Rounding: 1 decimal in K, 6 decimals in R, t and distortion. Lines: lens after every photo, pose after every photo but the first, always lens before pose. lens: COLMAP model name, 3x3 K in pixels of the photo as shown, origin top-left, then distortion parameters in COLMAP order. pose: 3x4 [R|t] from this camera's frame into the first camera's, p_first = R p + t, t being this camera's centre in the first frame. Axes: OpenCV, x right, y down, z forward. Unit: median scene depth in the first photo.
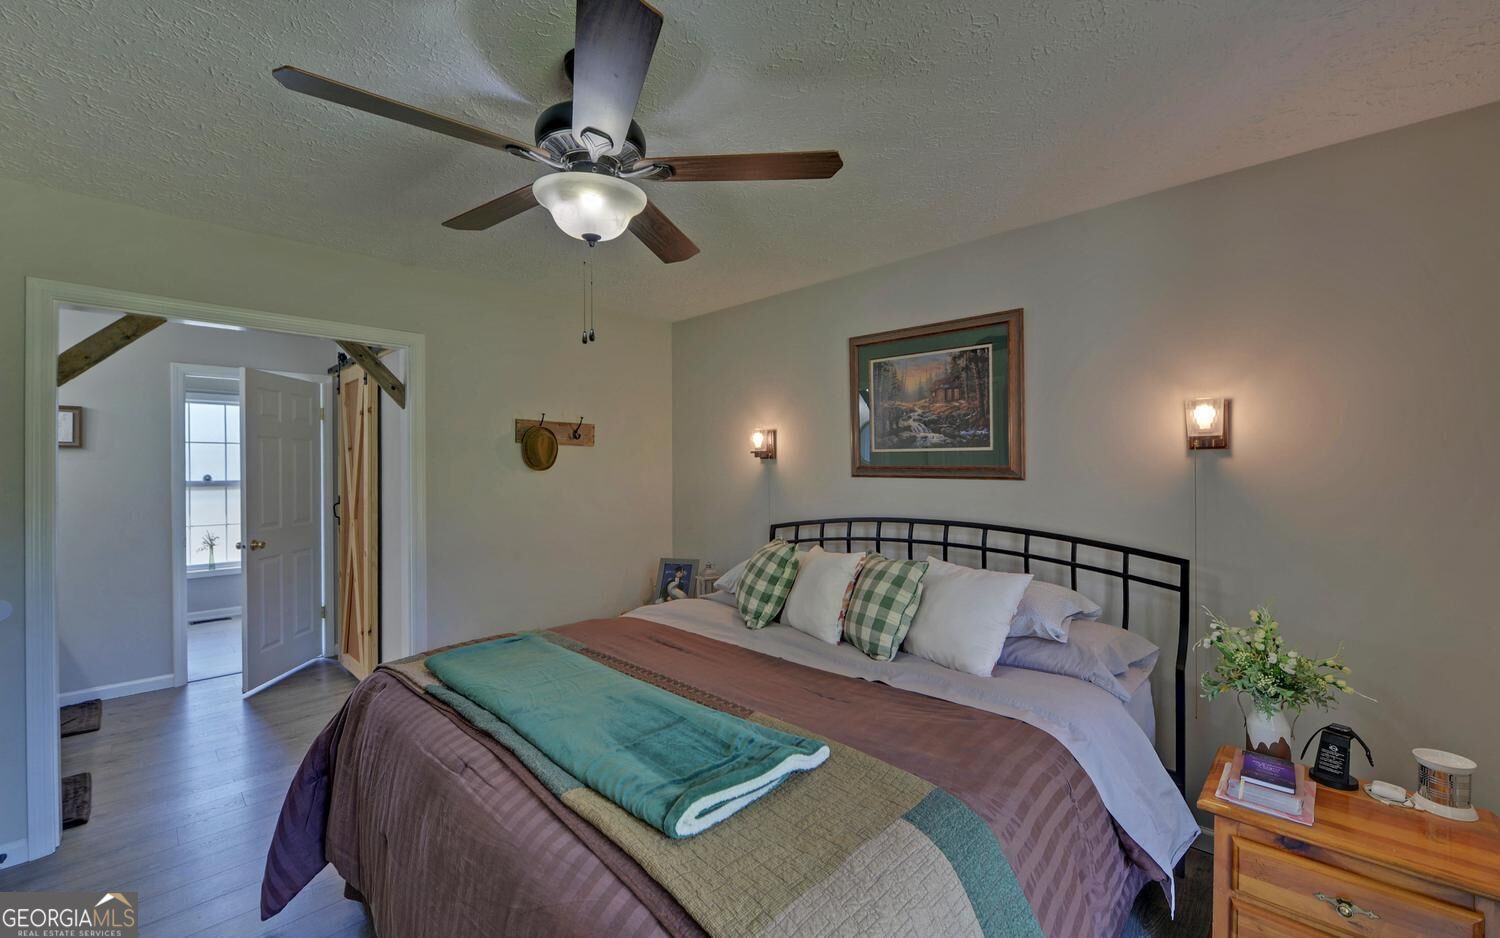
lens RADIAL K [[619.5, 0, 750.0], [0, 619.5, 469.0], [0, 0, 1]] dist [-0.013780, -0.000162]
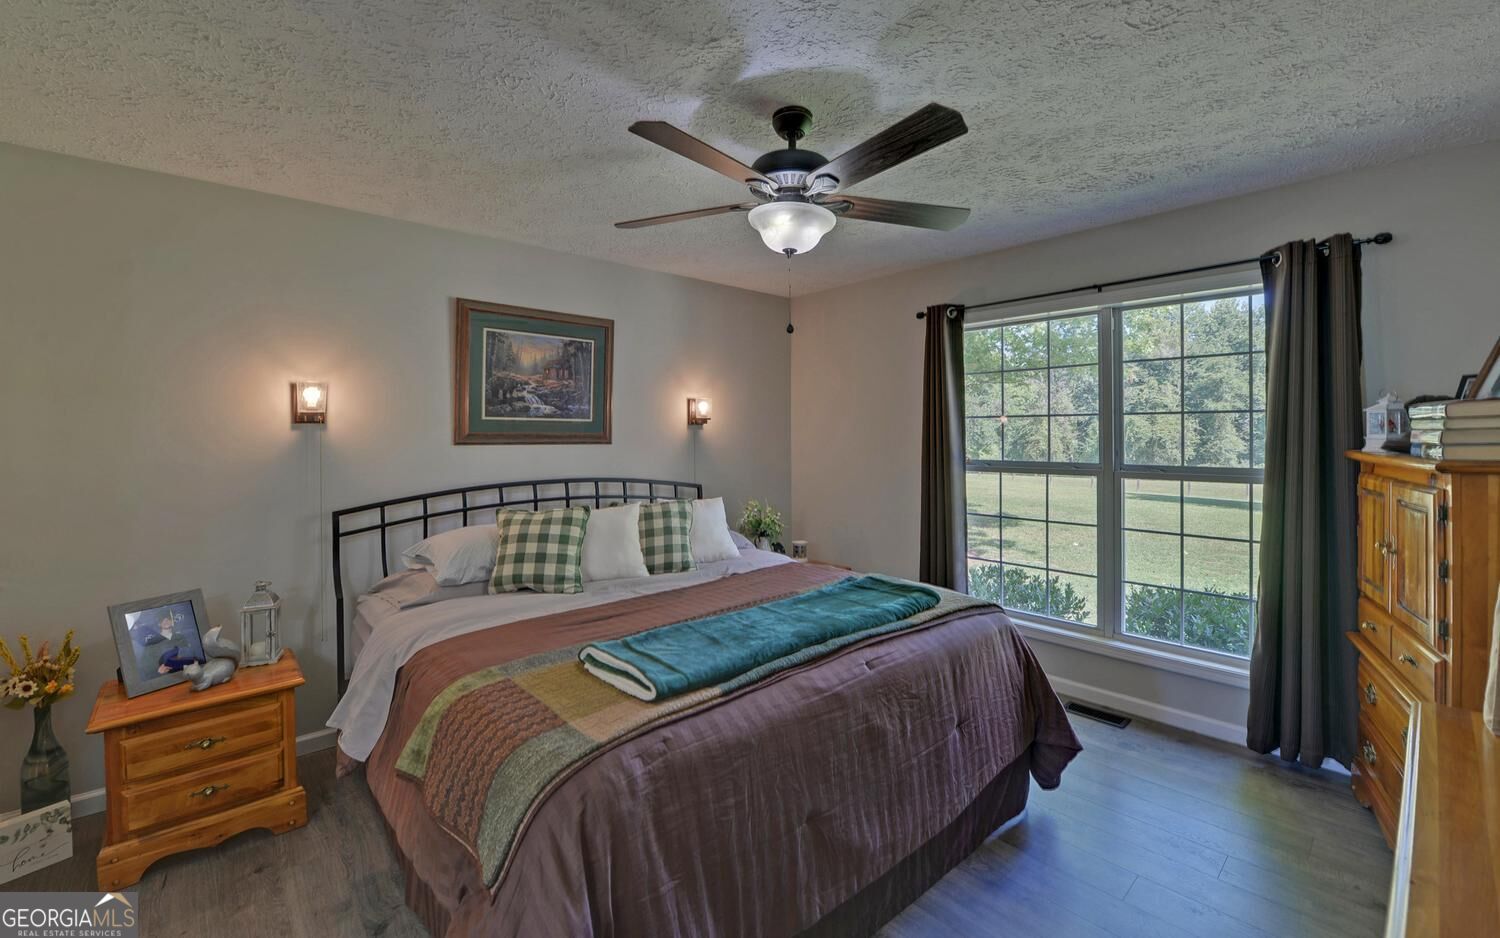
lens RADIAL K [[606.7, 0, 753.1], [0, 606.7, 438.0], [0, 0, 1]] dist [-0.014551, -0.000387]
pose [[0.052575, -0.000181, 0.998617, -0.816379], [0.010287, 0.999947, -0.000360, 0.008114], [-0.998564, 0.010292, 0.052574, 0.555427]]
